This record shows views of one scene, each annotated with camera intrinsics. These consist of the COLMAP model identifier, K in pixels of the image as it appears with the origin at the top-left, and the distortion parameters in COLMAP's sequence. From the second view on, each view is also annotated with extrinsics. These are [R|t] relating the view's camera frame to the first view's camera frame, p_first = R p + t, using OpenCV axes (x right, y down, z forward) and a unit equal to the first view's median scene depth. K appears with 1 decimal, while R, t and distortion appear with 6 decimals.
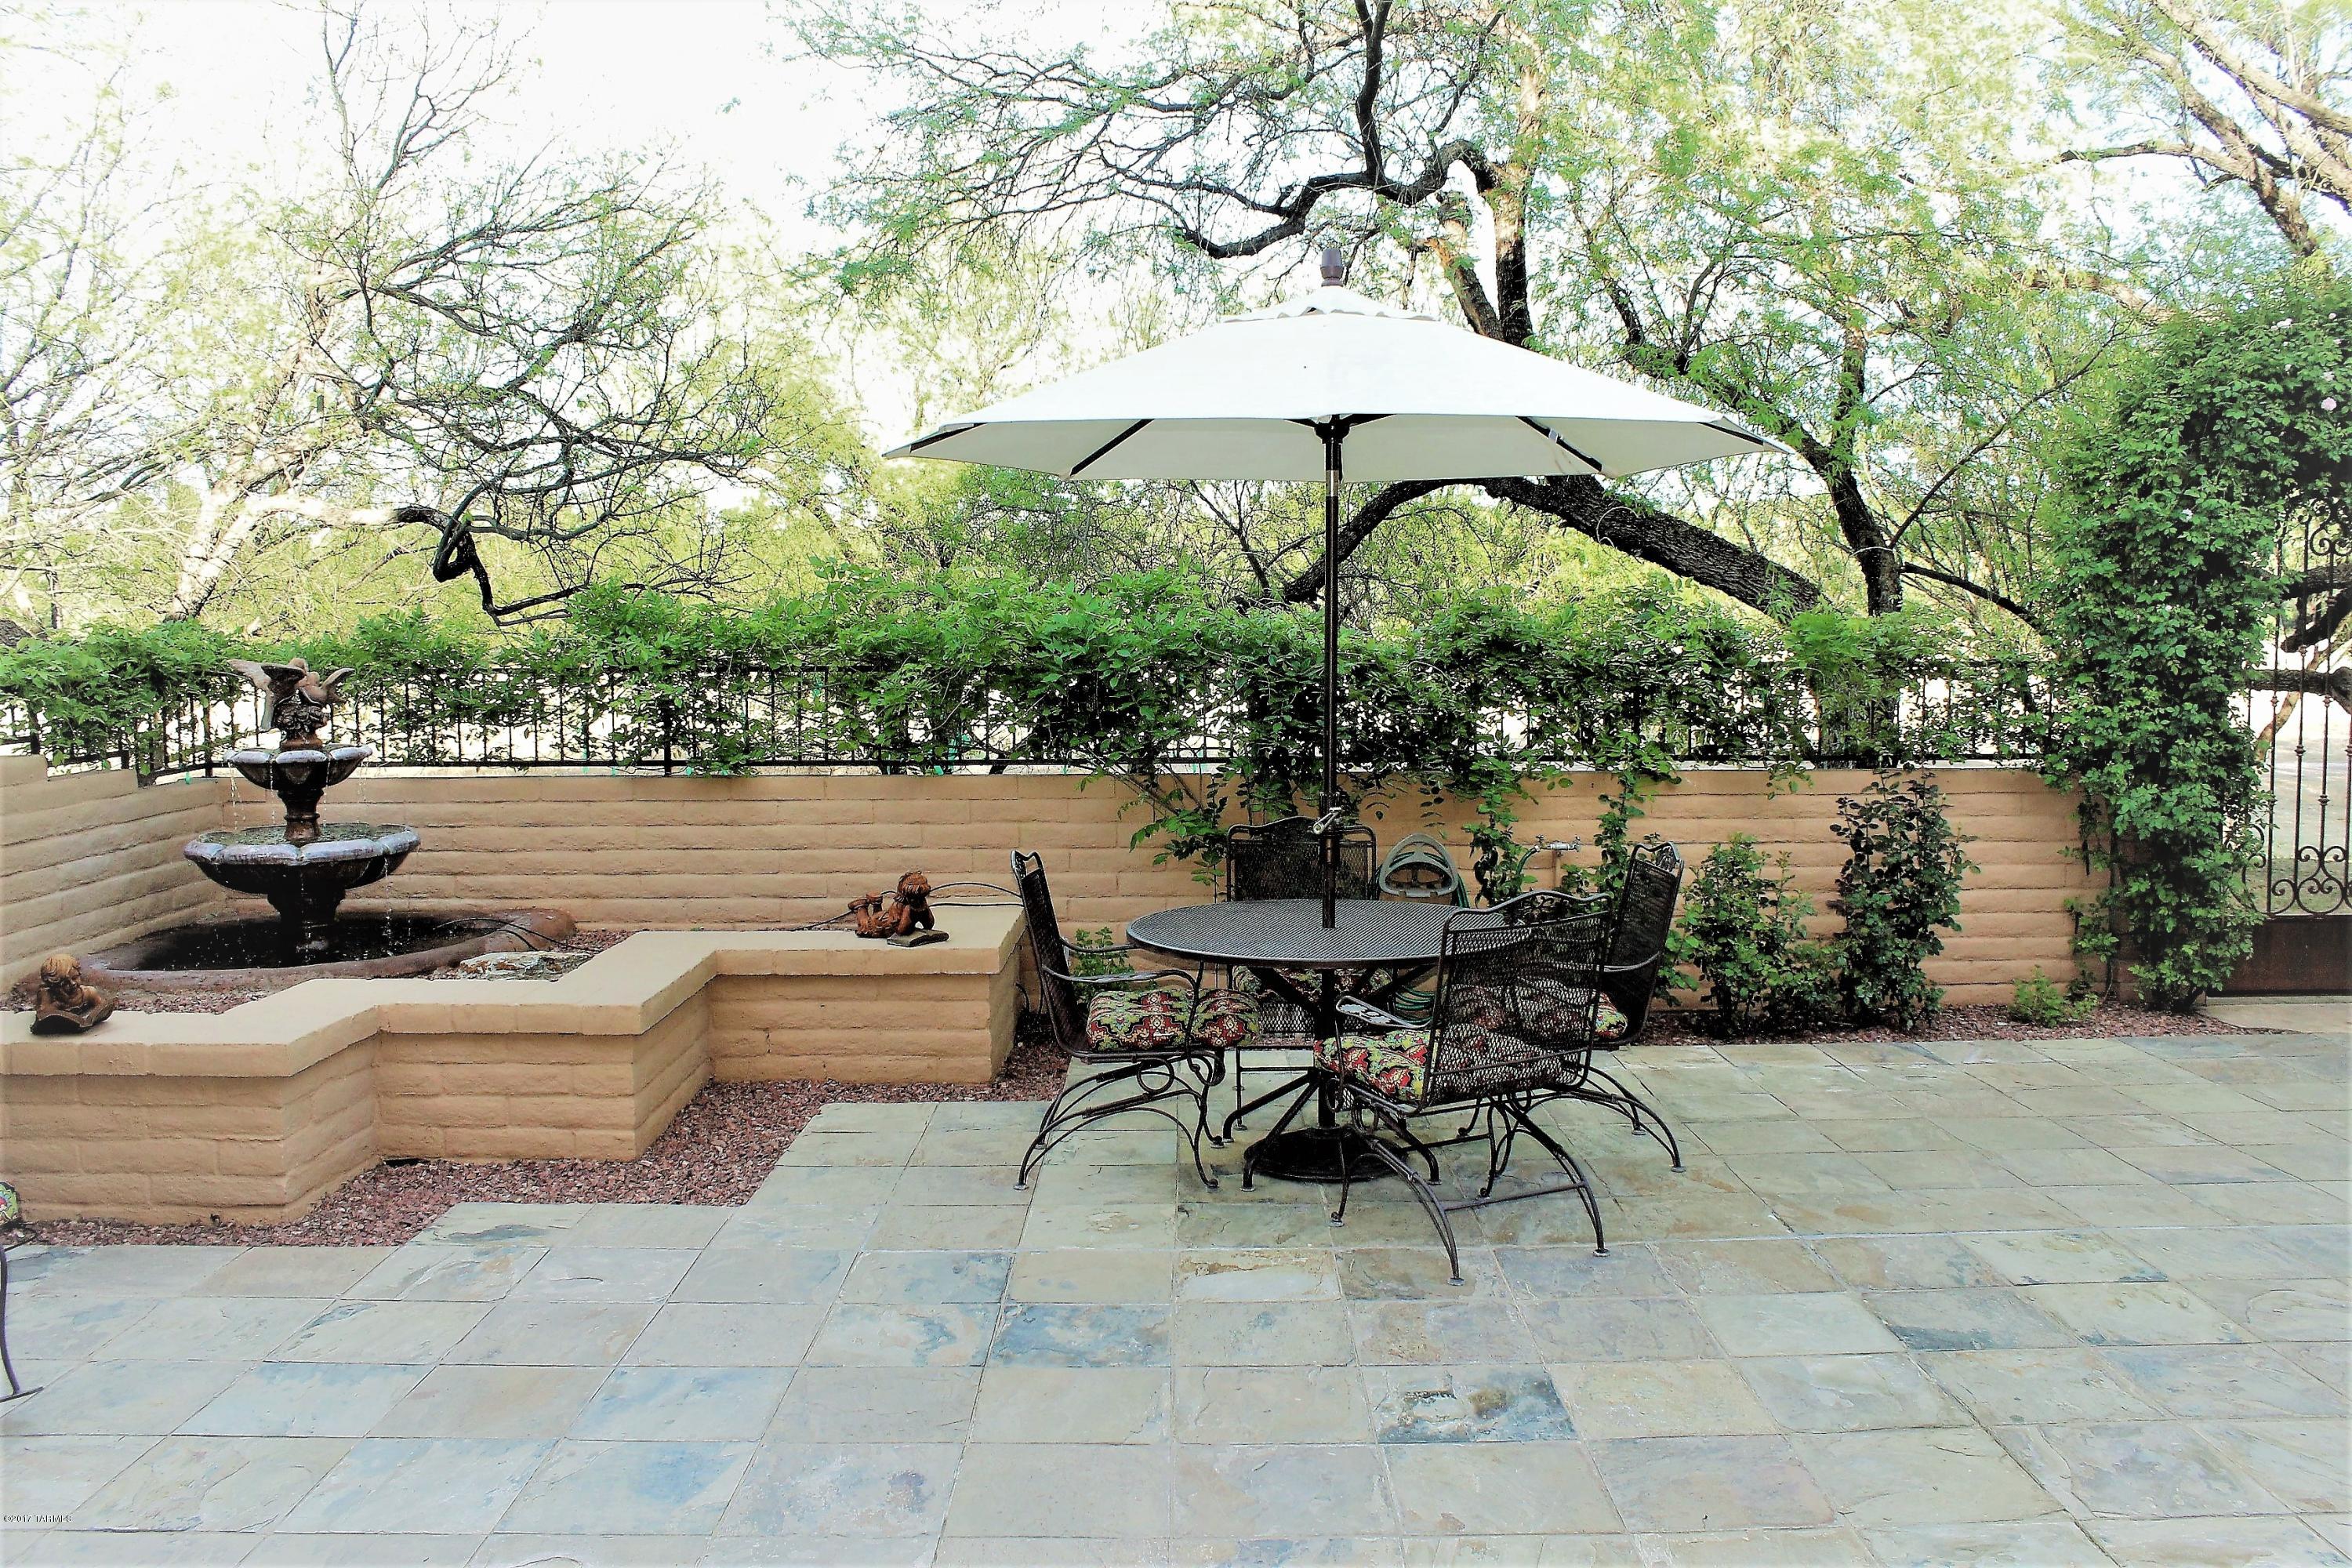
lens RADIAL K [[1953.4, 0, 1188.8], [0, 1953.4, 774.6], [0, 0, 1]] dist [-0.155834, 0.130750]
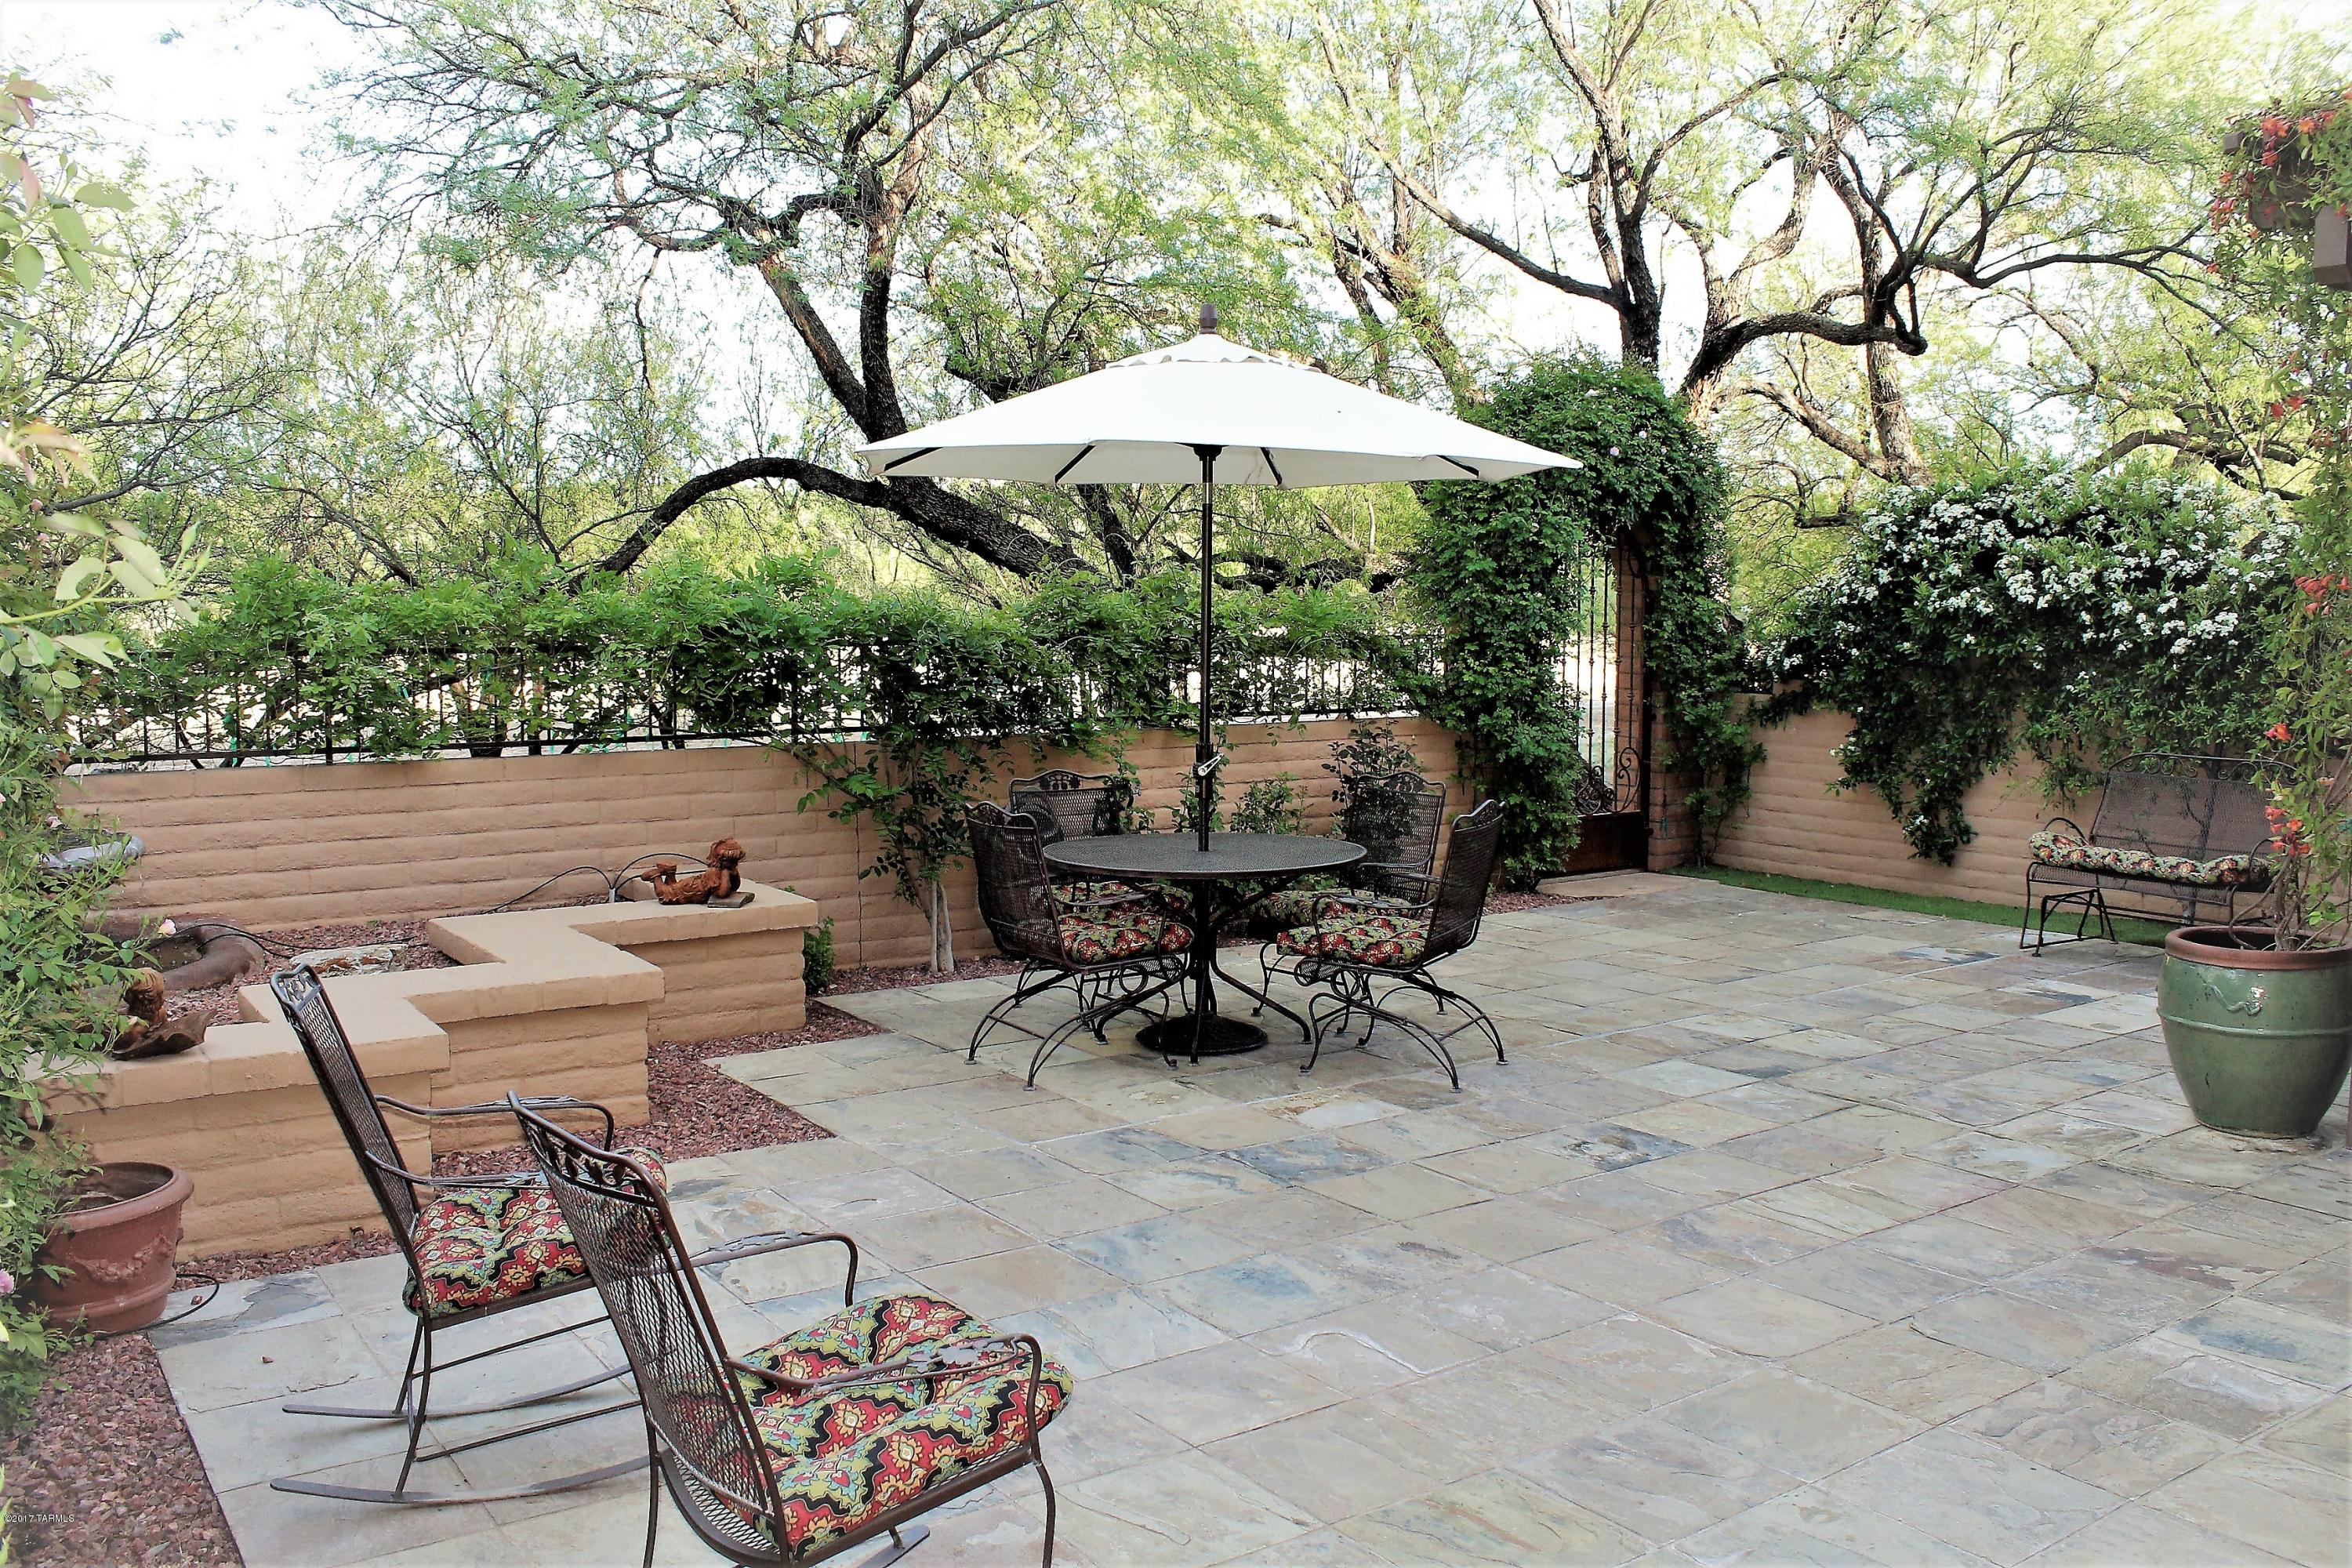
lens RADIAL K [[1953.4, 0, 1166.7], [0, 1953.4, 763.6], [0, 0, 1]] dist [-0.155834, 0.130750]
pose [[0.825169, -0.040596, 0.563425, -0.507842], [0.038665, 0.999134, 0.015363, 0.002107], [-0.563561, 0.009108, 0.826025, -0.011492]]
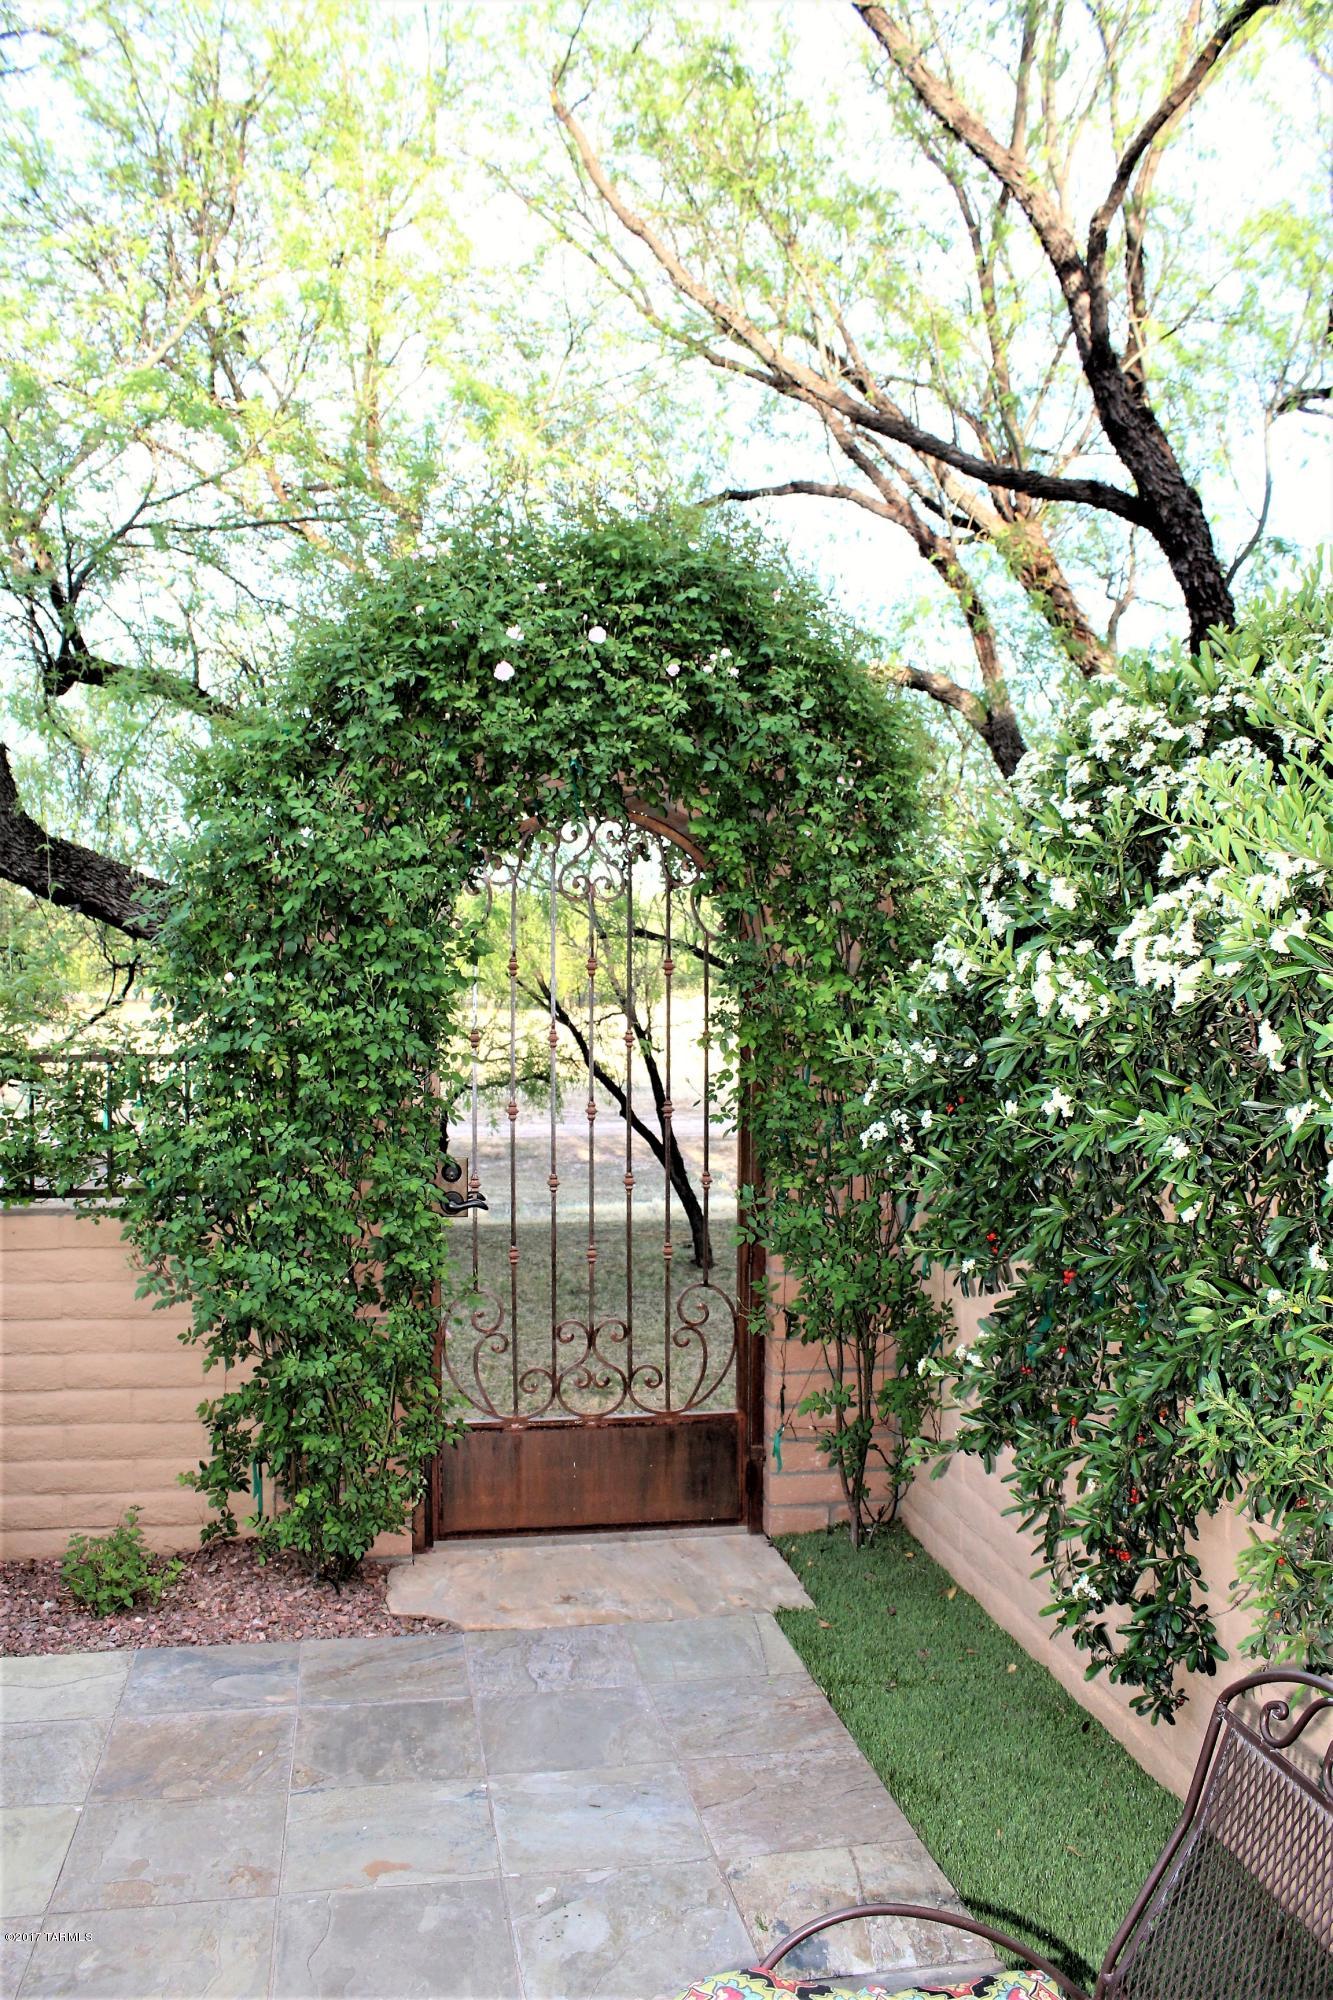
lens RADIAL K [[1661.0, 0, 667.3], [0, 1661.0, 996.4], [0, 0, 1]] dist [-0.155834, 0.130750]
pose [[0.982577, 0.013366, 0.185373, 0.566795], [-0.000429, 0.997571, -0.069650, -0.042430], [-0.185854, 0.068357, 0.980197, 0.428021]]
